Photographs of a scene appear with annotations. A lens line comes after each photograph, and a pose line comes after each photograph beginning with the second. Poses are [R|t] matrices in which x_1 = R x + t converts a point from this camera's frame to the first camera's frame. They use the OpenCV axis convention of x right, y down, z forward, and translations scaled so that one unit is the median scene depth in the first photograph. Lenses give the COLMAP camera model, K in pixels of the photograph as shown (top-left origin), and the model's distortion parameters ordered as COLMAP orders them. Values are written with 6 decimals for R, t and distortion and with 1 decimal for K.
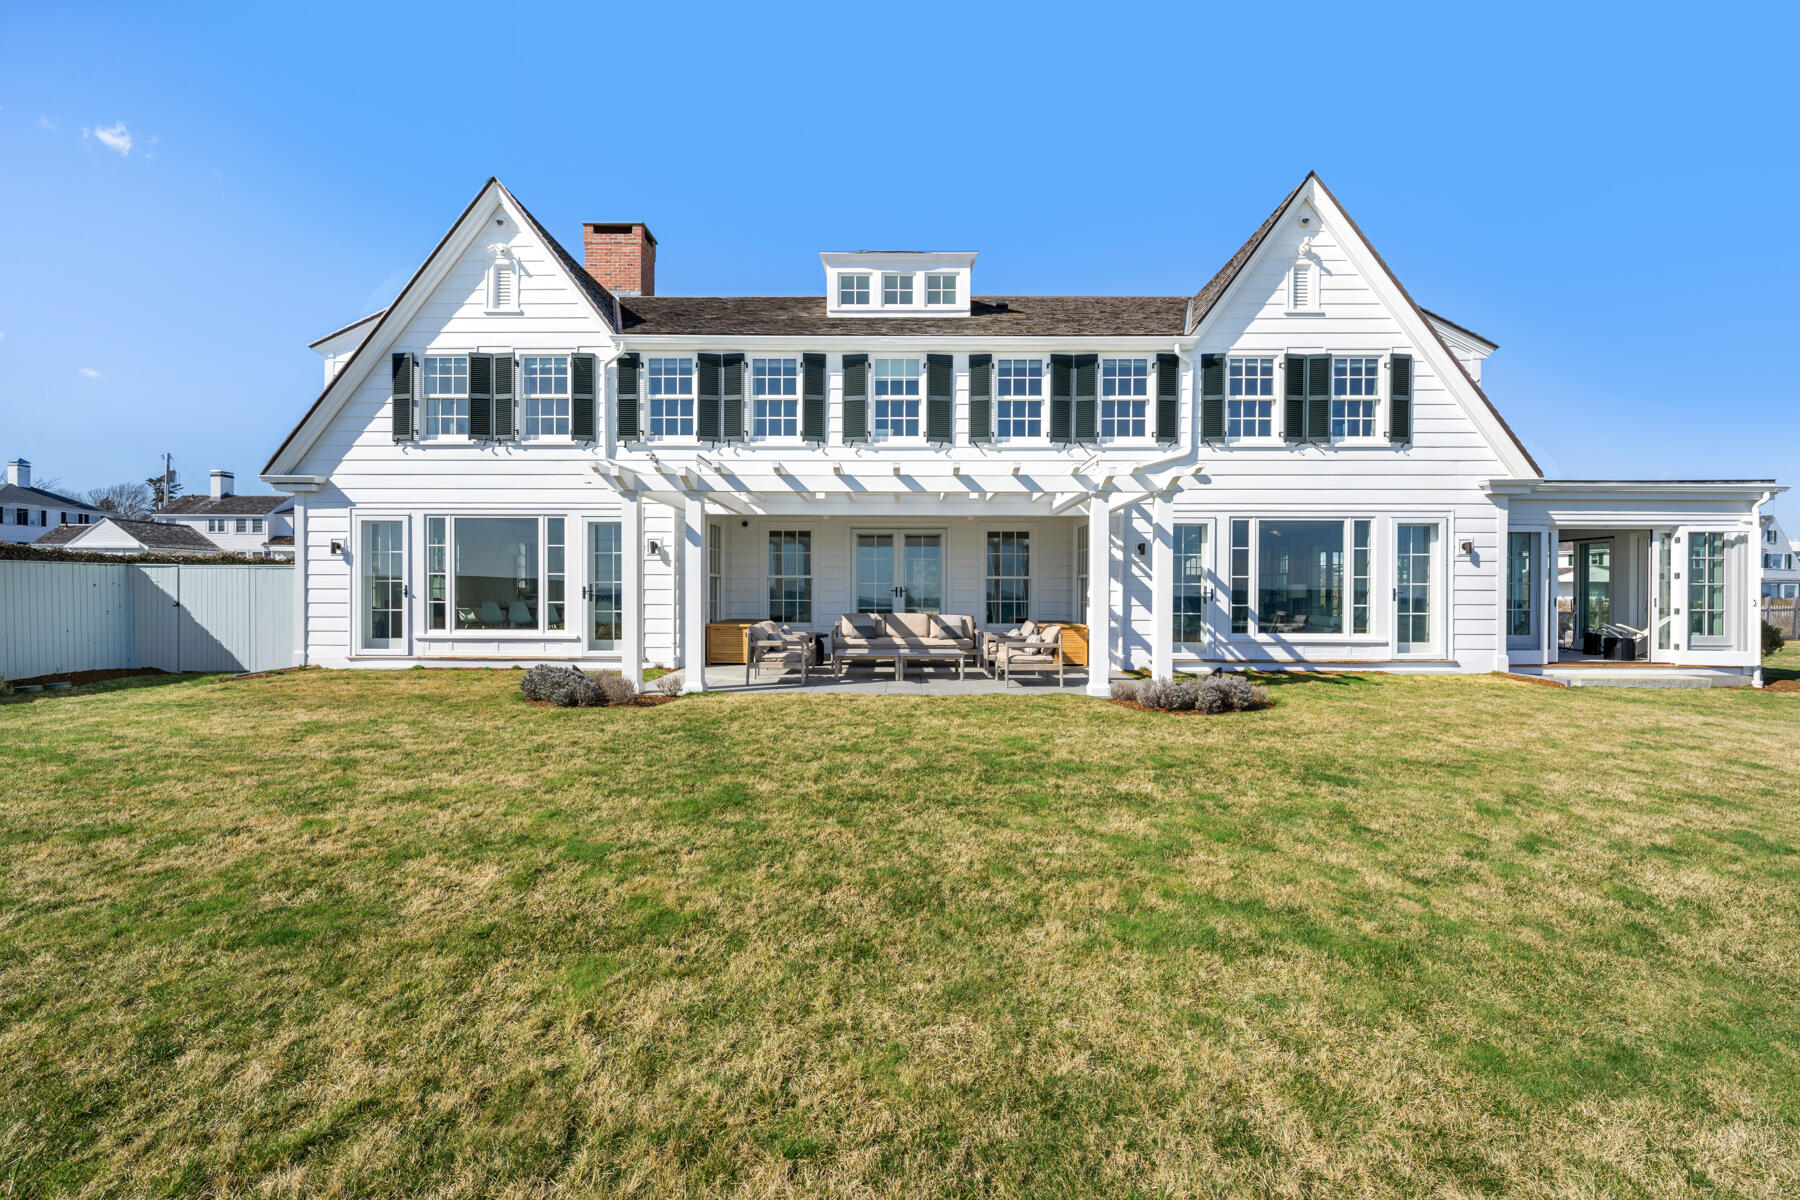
lens RADIAL K [[772.9, 0, 900.0], [0, 772.9, 600.0], [0, 0, 1]] dist [0.000118, -0.000063]
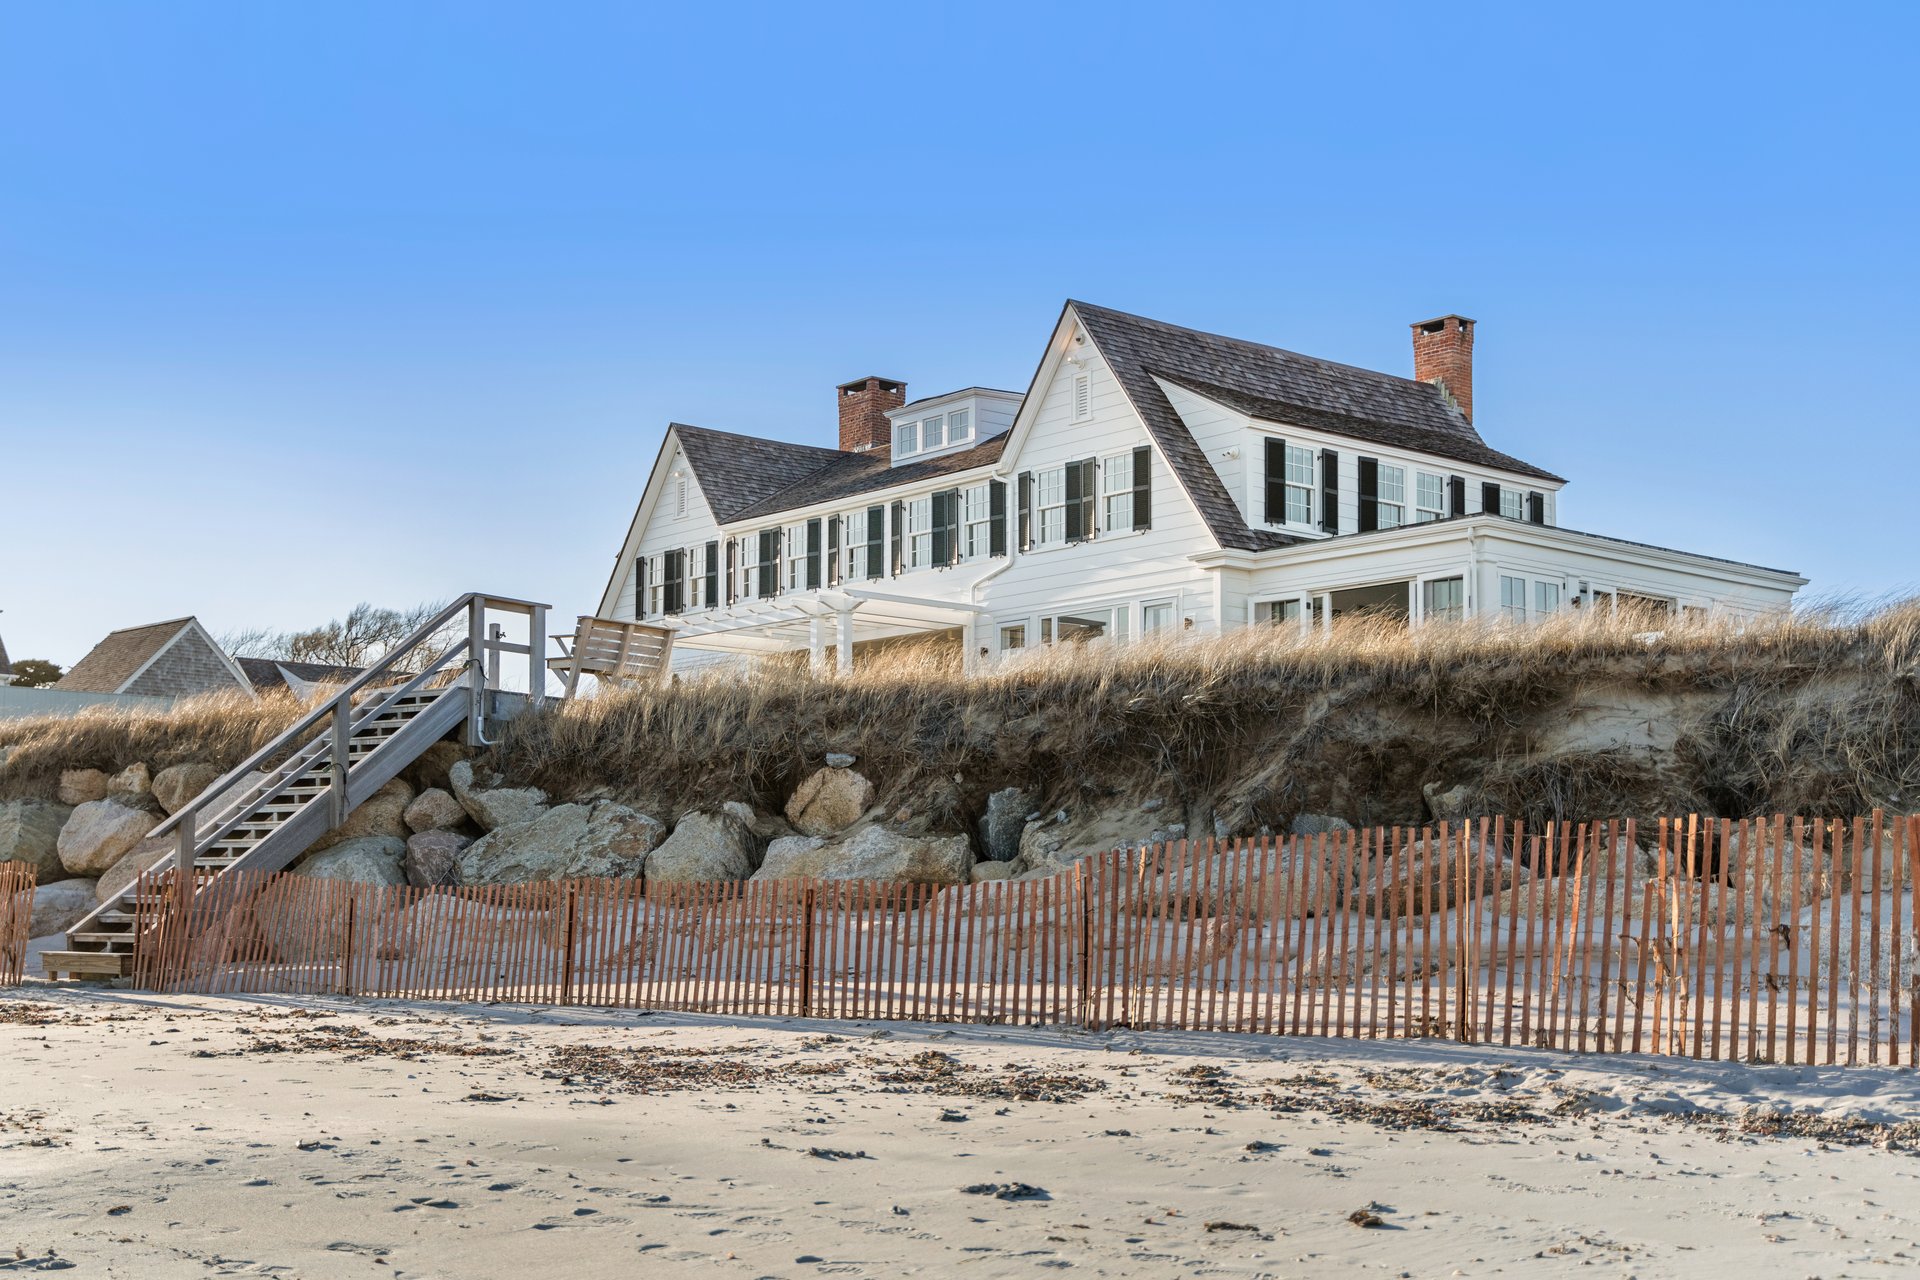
lens RADIAL K [[2296.5, 0, 897.3], [0, 2296.5, 639.4], [0, 0, 1]] dist [-0.000977, 0.002141]
pose [[0.632801, -0.087632, -0.769340, 2.789380], [-0.020956, 0.991273, -0.130147, 0.352015], [0.774031, 0.098479, 0.625442, -1.177400]]
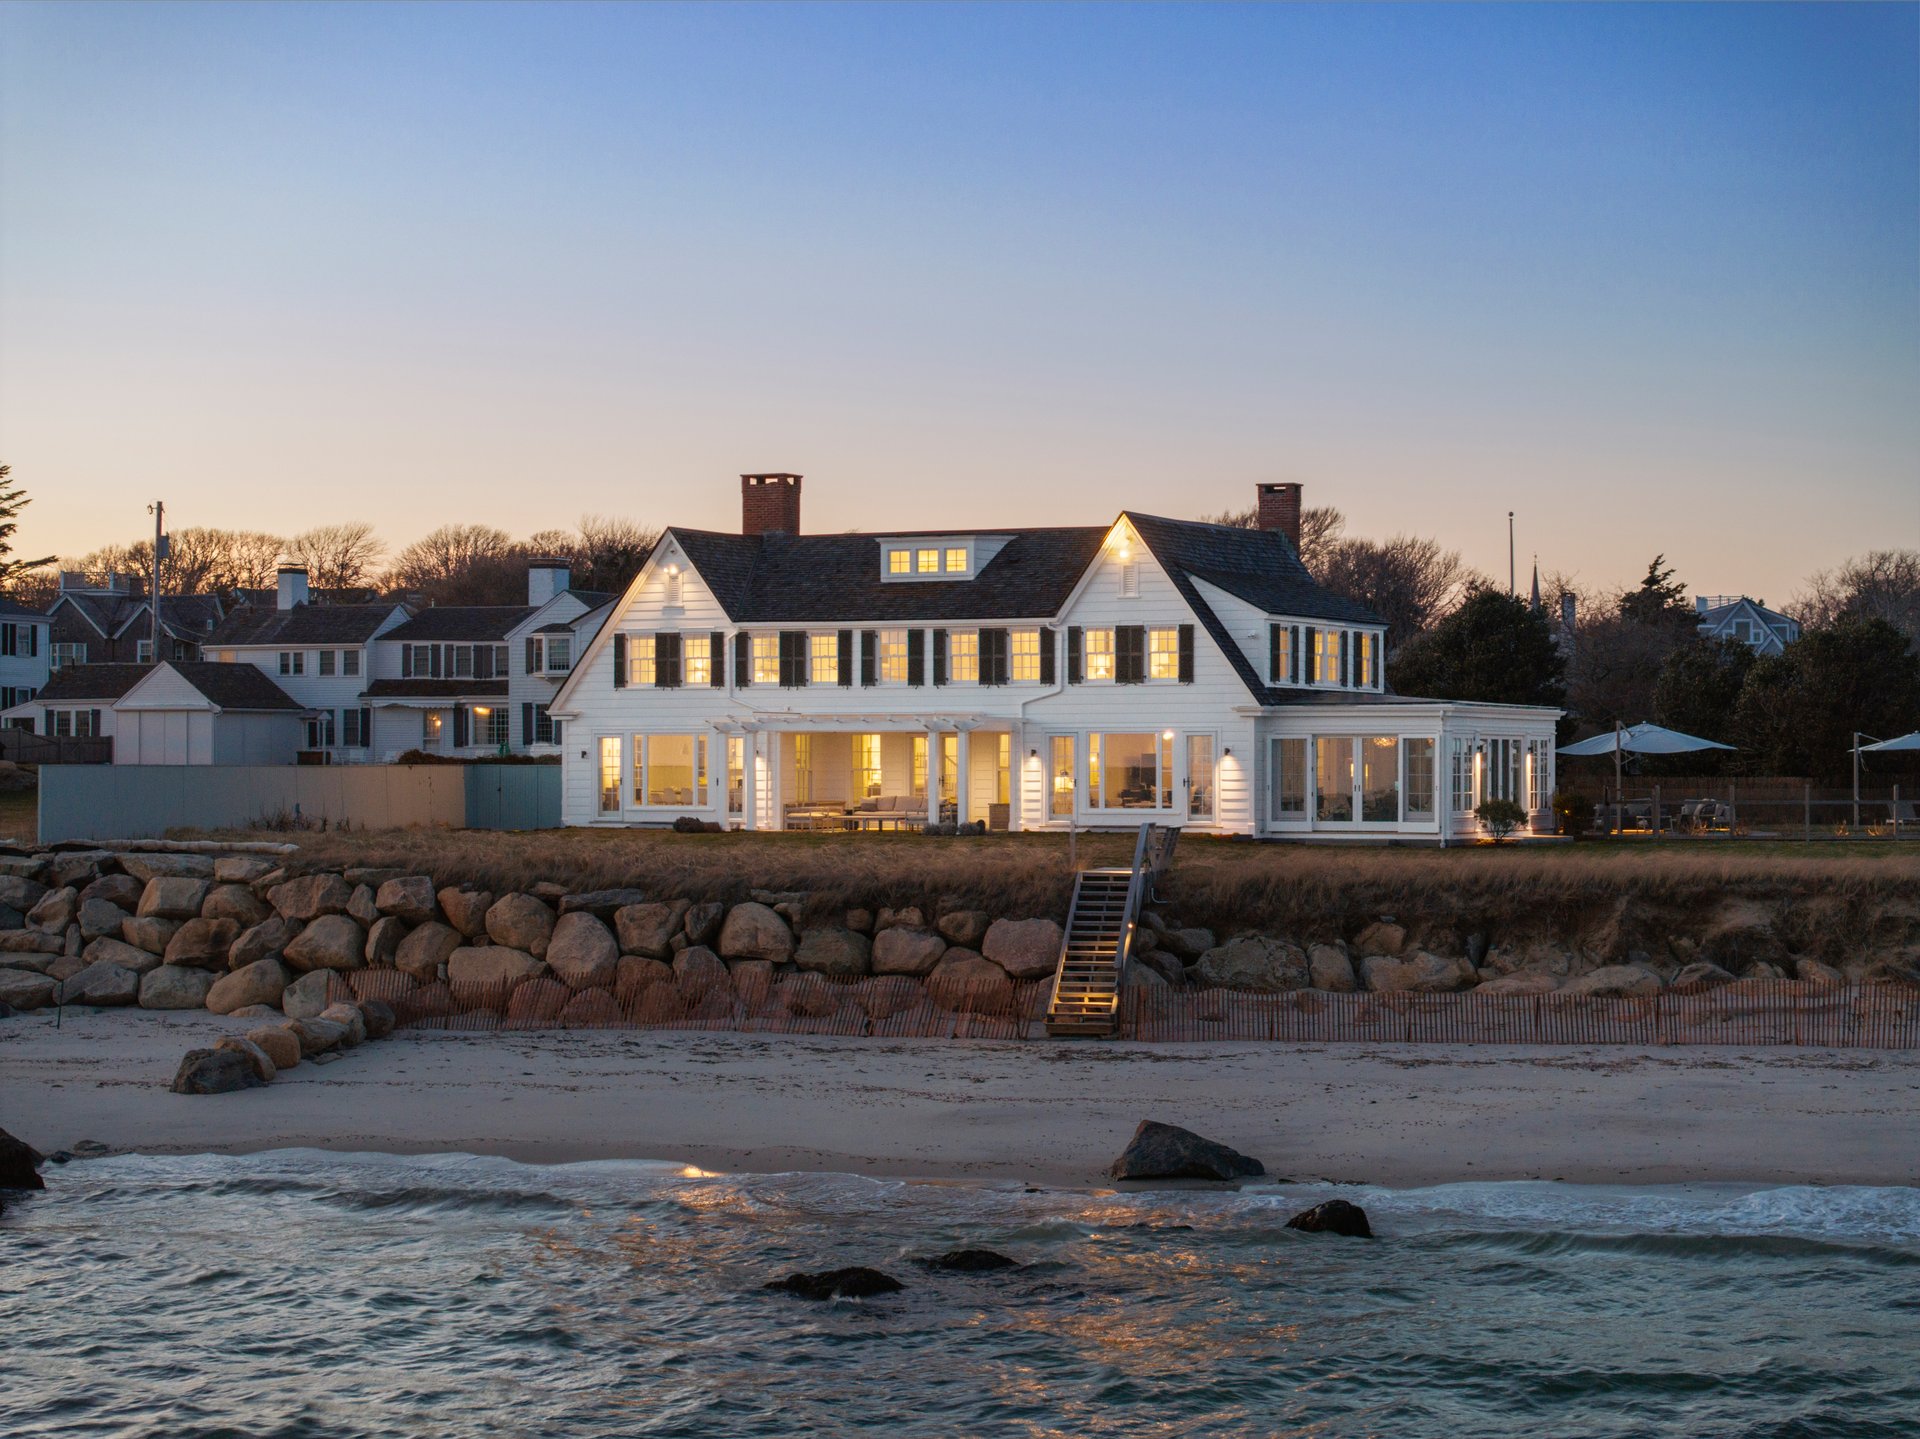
lens RADIAL K [[3823.5, 0, 960.0], [0, 3823.5, 719.5], [0, 0, 1]] dist [-0.187365, 1.364691]
pose [[0.901437, -0.008228, -0.432833, 3.455997], [-0.002834, 0.999686, -0.024905, 0.056595], [0.432902, 0.023677, 0.901130, -5.886795]]
